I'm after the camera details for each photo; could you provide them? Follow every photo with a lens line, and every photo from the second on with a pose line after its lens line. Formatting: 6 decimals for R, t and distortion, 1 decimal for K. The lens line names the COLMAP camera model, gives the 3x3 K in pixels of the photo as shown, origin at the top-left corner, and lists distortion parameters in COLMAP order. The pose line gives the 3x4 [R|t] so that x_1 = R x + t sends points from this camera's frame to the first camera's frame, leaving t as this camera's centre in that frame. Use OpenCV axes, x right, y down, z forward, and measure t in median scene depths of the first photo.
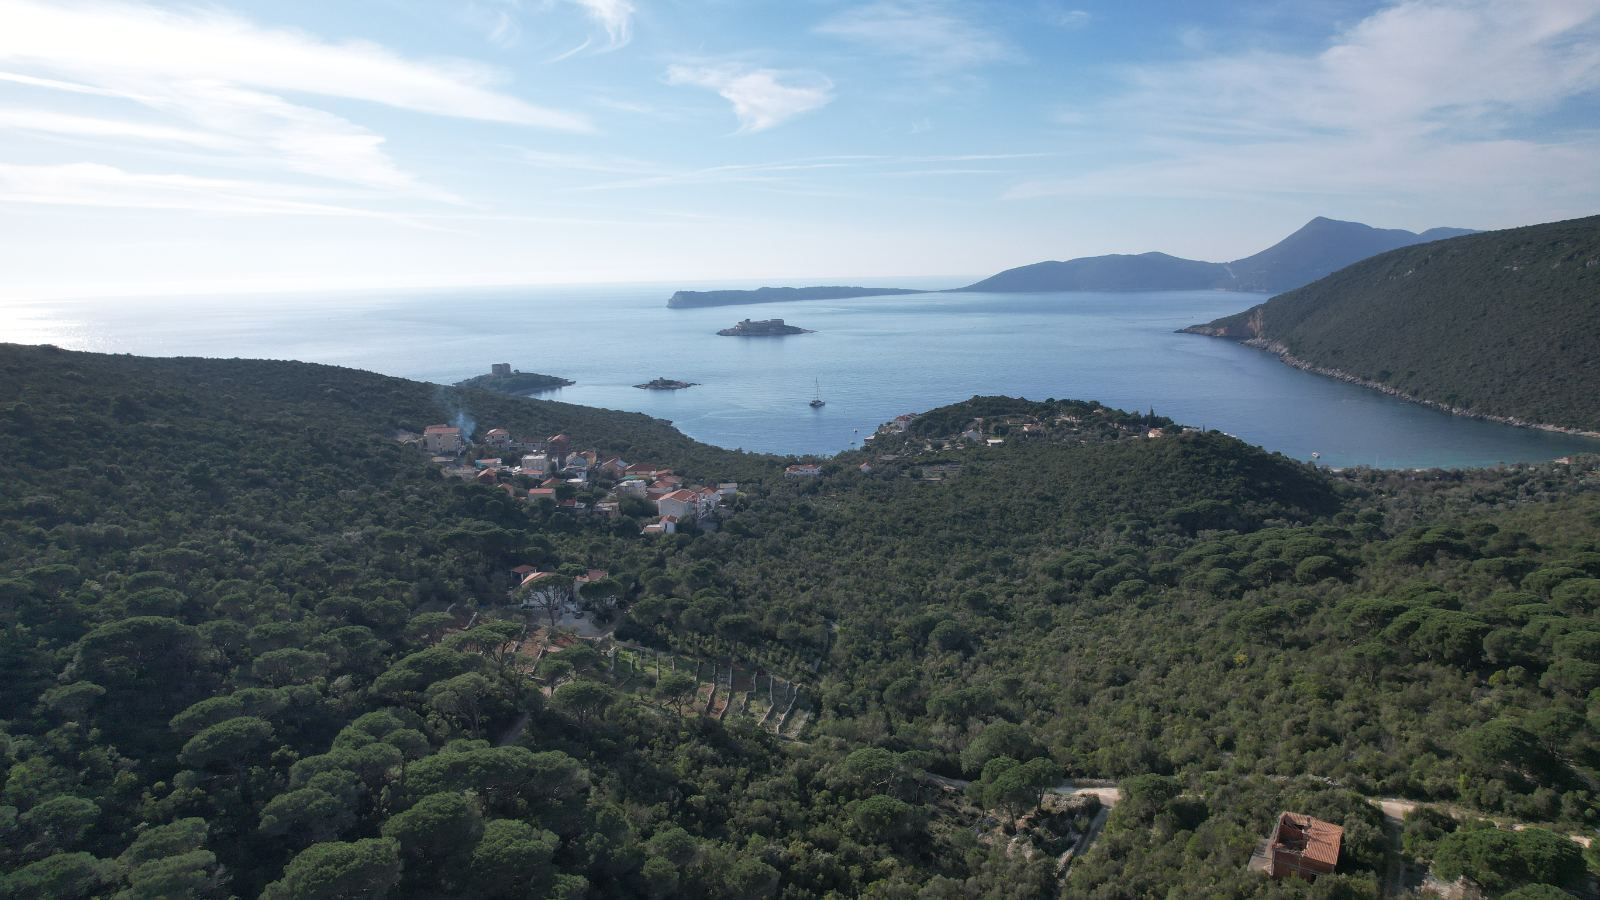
lens RADIAL K [[1021.3, 0, 802.5], [0, 1021.3, 461.6], [0, 0, 1]] dist [-0.069906, 0.059376]
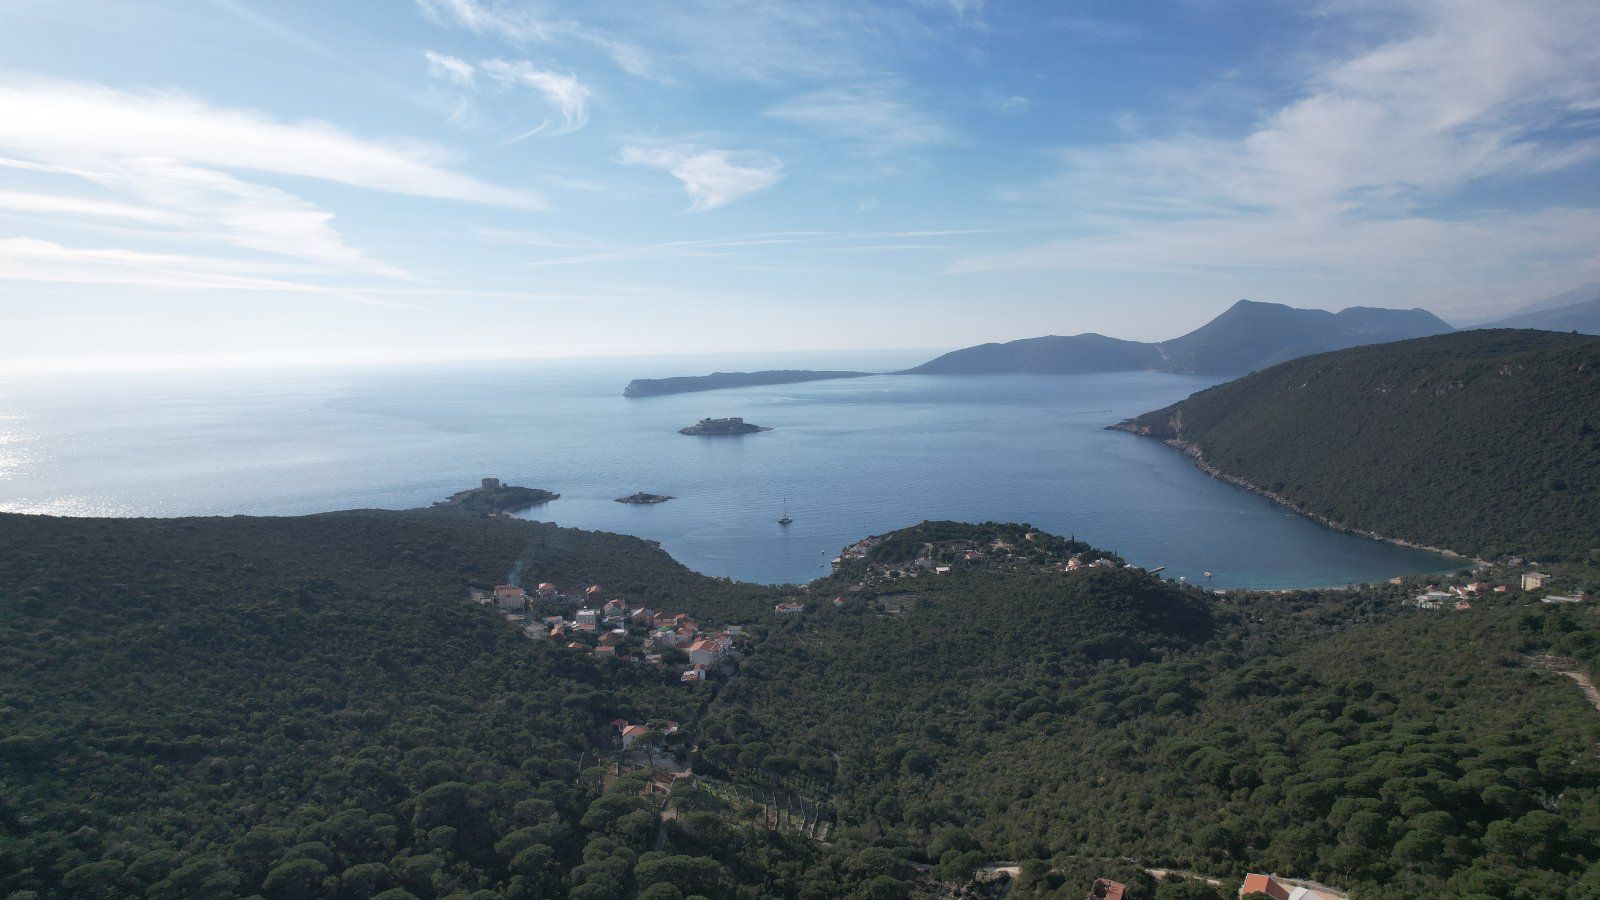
lens RADIAL K [[1021.3, 0, 802.5], [0, 1021.3, 461.6], [0, 0, 1]] dist [-0.069906, 0.059376]
pose [[0.998633, -0.010302, 0.051242, -0.063309], [0.013827, 0.997526, -0.068922, -0.116707], [-0.050405, 0.069537, 0.996305, -0.343319]]
